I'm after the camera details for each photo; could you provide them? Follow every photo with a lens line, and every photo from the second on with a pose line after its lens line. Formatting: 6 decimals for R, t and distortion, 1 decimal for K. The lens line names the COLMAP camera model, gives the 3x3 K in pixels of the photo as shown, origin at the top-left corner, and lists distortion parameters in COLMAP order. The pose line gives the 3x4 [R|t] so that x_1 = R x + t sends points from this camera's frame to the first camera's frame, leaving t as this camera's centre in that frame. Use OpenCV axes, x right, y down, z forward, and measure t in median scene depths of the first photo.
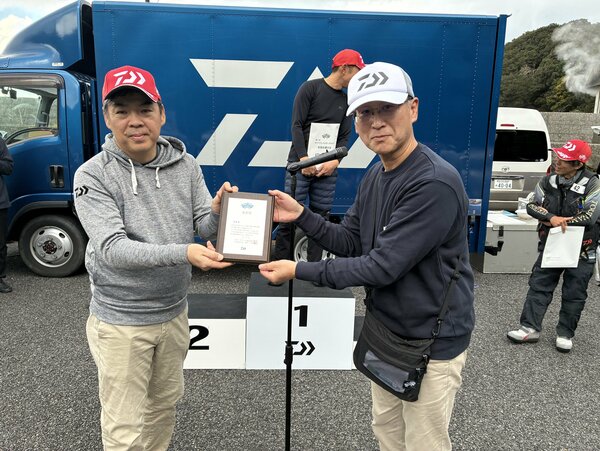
lens RADIAL K [[438.6, 0, 301.5], [0, 438.6, 225.9], [0, 0, 1]] dist [0.060307, -0.073550]
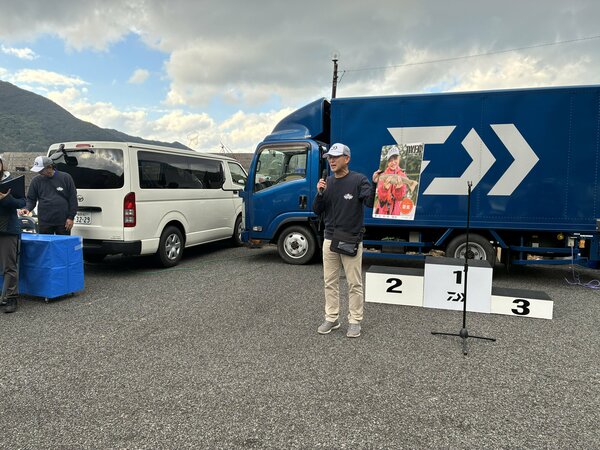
lens RADIAL K [[437.3, 0, 302.7], [0, 437.3, 227.2], [0, 0, 1]] dist [0.063245, -0.080404]
pose [[0.939830, 0.017341, -0.341202, 0.010241], [-0.048062, 0.995490, -0.081789, 0.132494], [0.338245, 0.093267, 0.936425, -0.599502]]
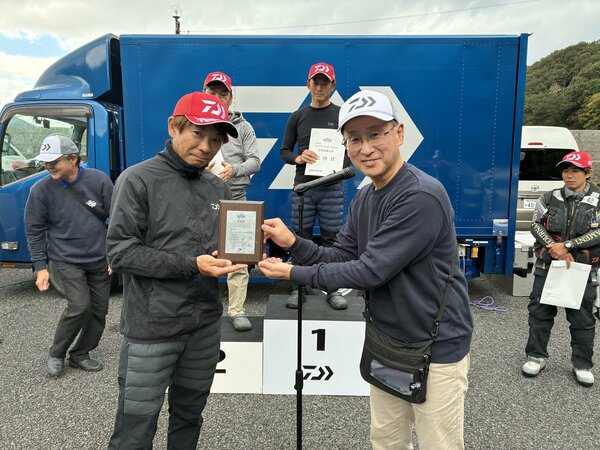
lens RADIAL K [[438.6, 0, 301.5], [0, 438.6, 225.4], [0, 0, 1]] dist [0.060307, -0.073550]
pose [[0.998114, -0.008906, -0.060738, 0.016719], [0.005749, 0.998633, -0.051956, 0.000888], [0.061118, 0.051509, 0.996801, 0.003745]]
